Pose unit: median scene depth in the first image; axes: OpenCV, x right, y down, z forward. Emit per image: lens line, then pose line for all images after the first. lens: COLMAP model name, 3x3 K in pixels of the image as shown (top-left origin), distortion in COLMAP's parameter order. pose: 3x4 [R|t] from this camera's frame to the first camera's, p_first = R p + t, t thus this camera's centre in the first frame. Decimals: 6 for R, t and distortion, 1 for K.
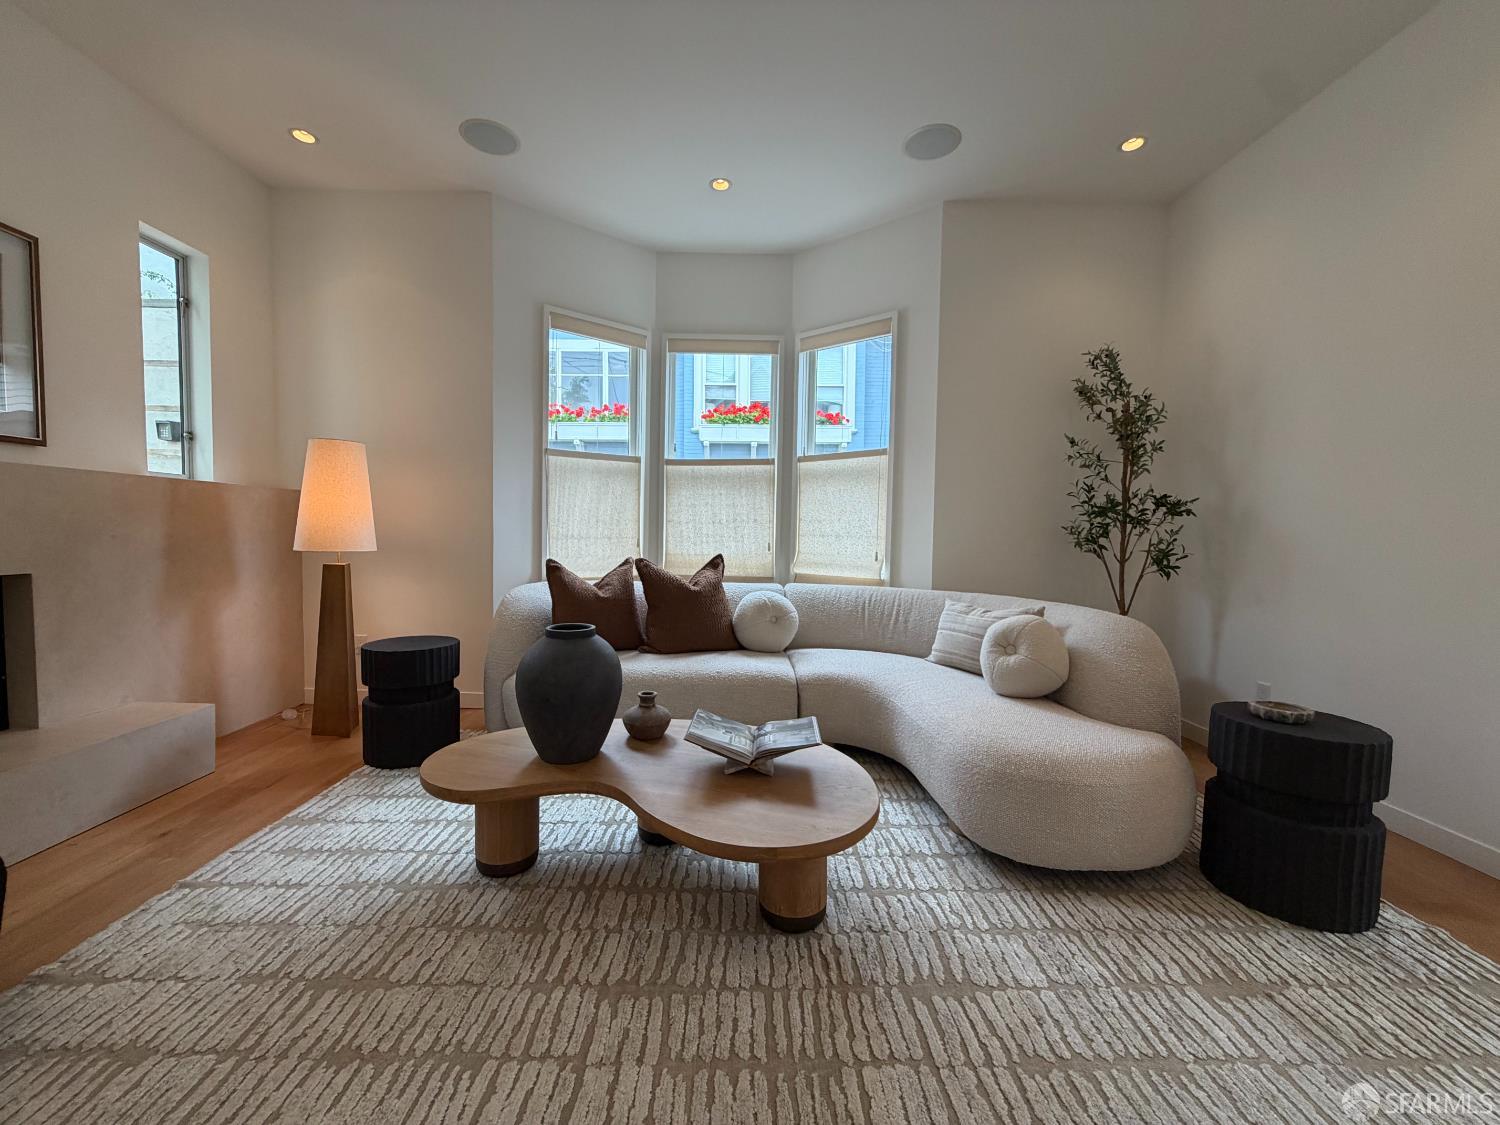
lens RADIAL K [[597.1, 0, 743.7], [0, 597.1, 560.4], [0, 0, 1]] dist [-0.001105, 0.000011]
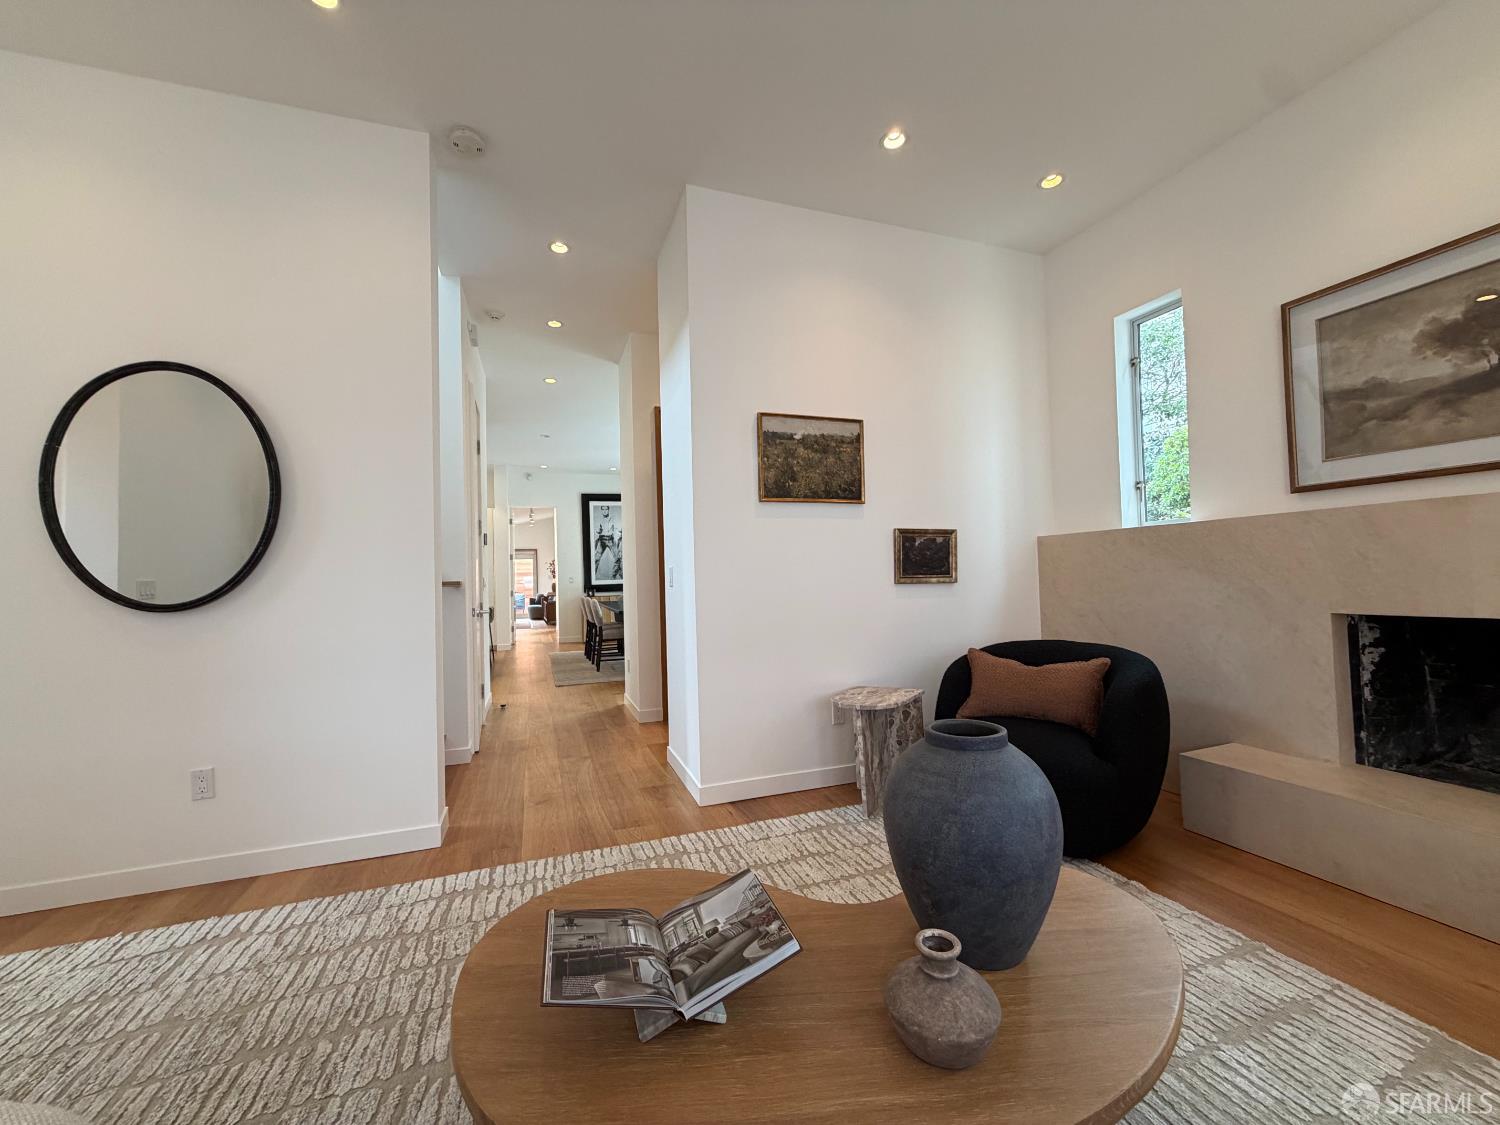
lens RADIAL K [[597.1, 0, 743.7], [0, 597.1, 560.4], [0, 0, 1]] dist [-0.001105, 0.000011]
pose [[-0.943483, -0.001840, -0.331415, 0.078681], [-0.005232, 0.999943, 0.009344, -0.040149], [0.331379, 0.010550, -0.943439, 0.906442]]
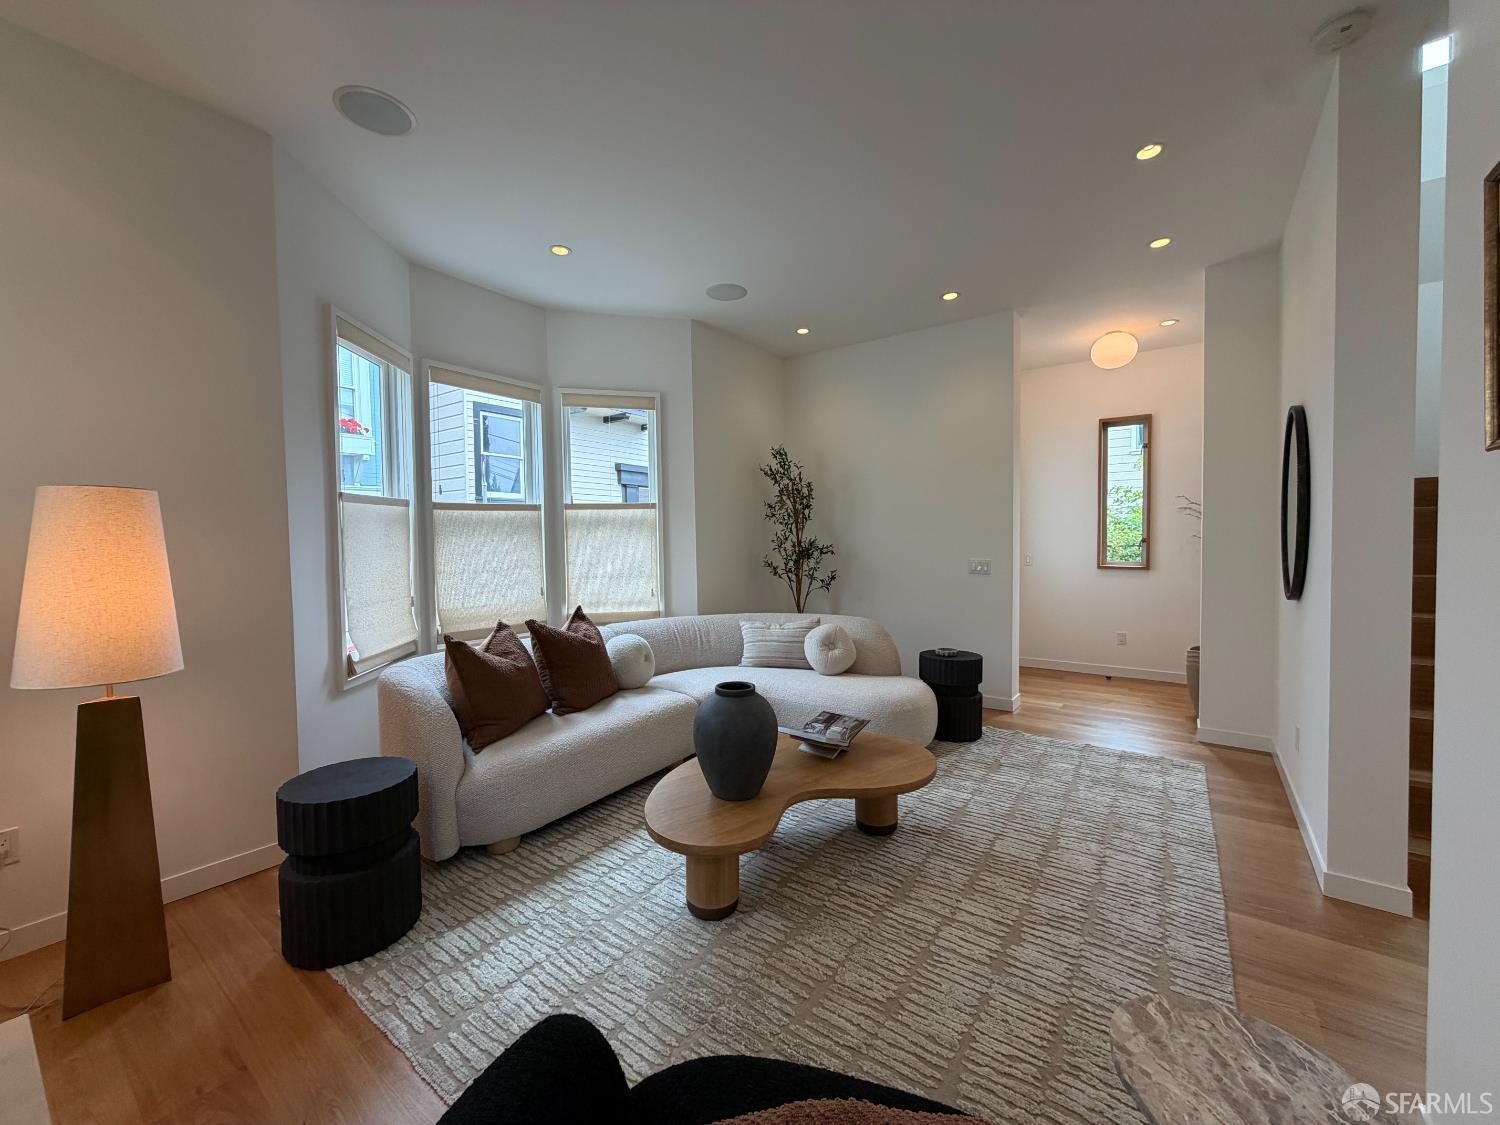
lens RADIAL K [[597.1, 0, 743.7], [0, 597.1, 560.4], [0, 0, 1]] dist [-0.001105, 0.000011]
pose [[0.598496, -0.051187, 0.799489, -0.740938], [0.060573, 0.997991, 0.018551, -0.097300], [-0.798833, 0.037325, 0.600394, 0.152270]]
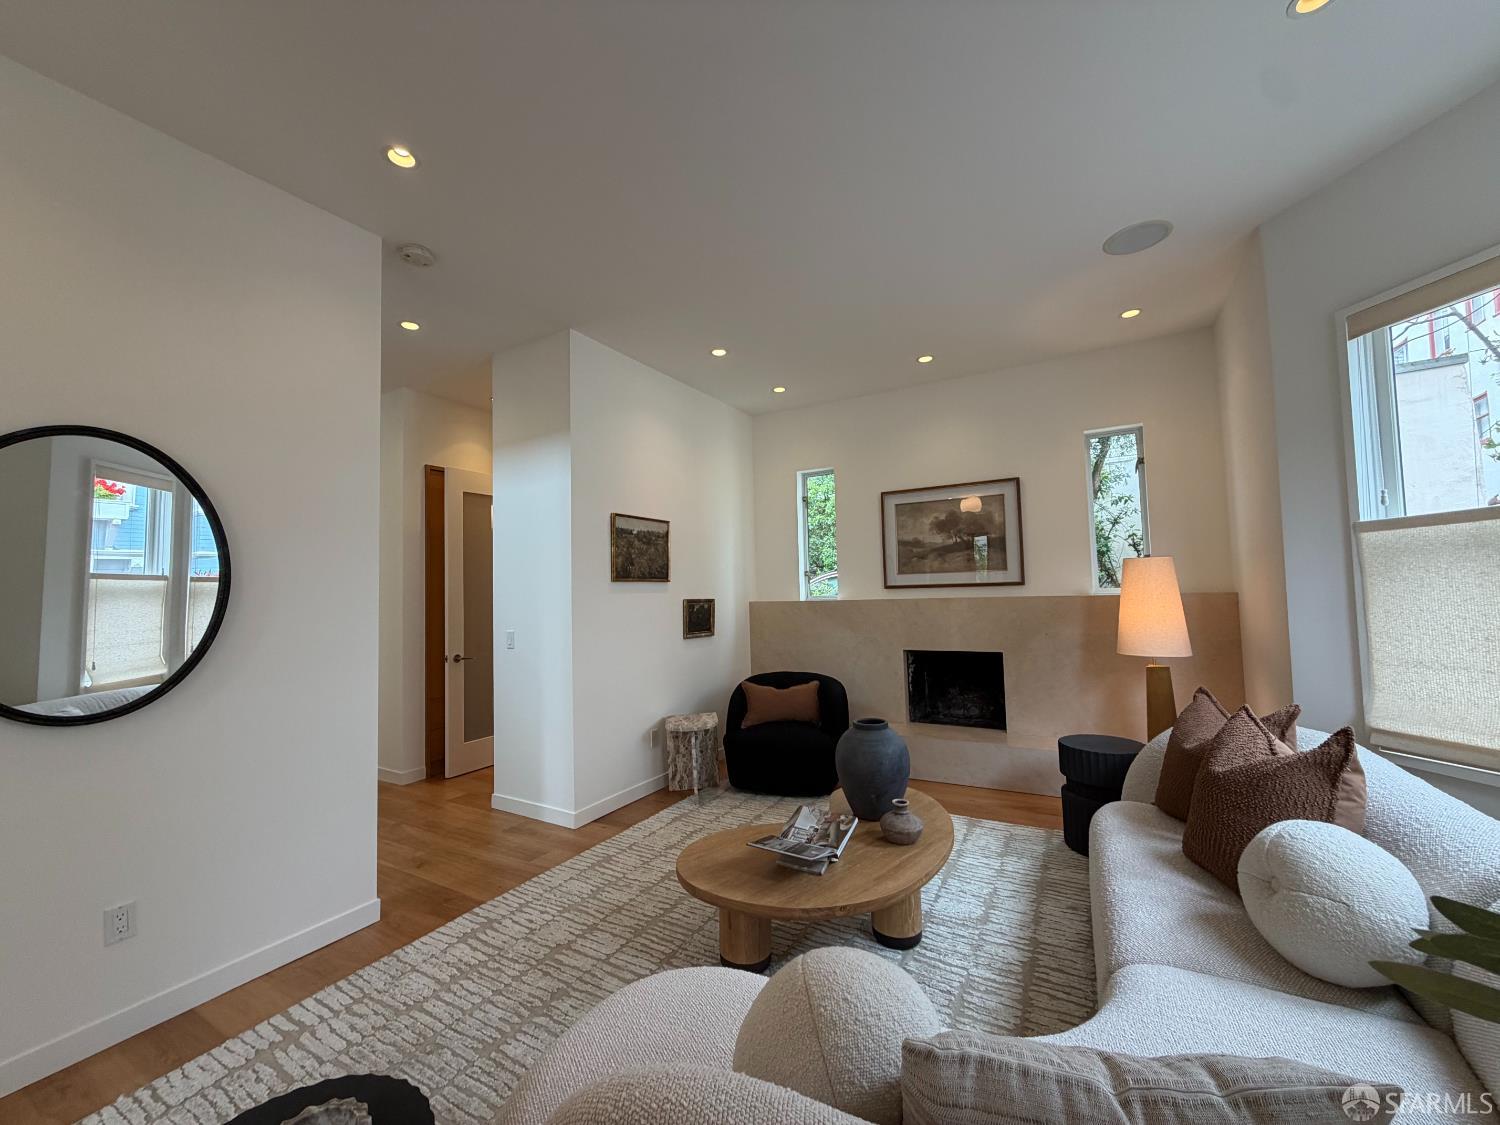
lens RADIAL K [[597.1, 0, 743.7], [0, 597.1, 560.4], [0, 0, 1]] dist [-0.001105, 0.000011]
pose [[-0.509740, -0.051474, -0.858787, 0.659843], [-0.024092, 0.998671, -0.045559, -0.118060], [0.859991, -0.002534, -0.510302, 0.880610]]
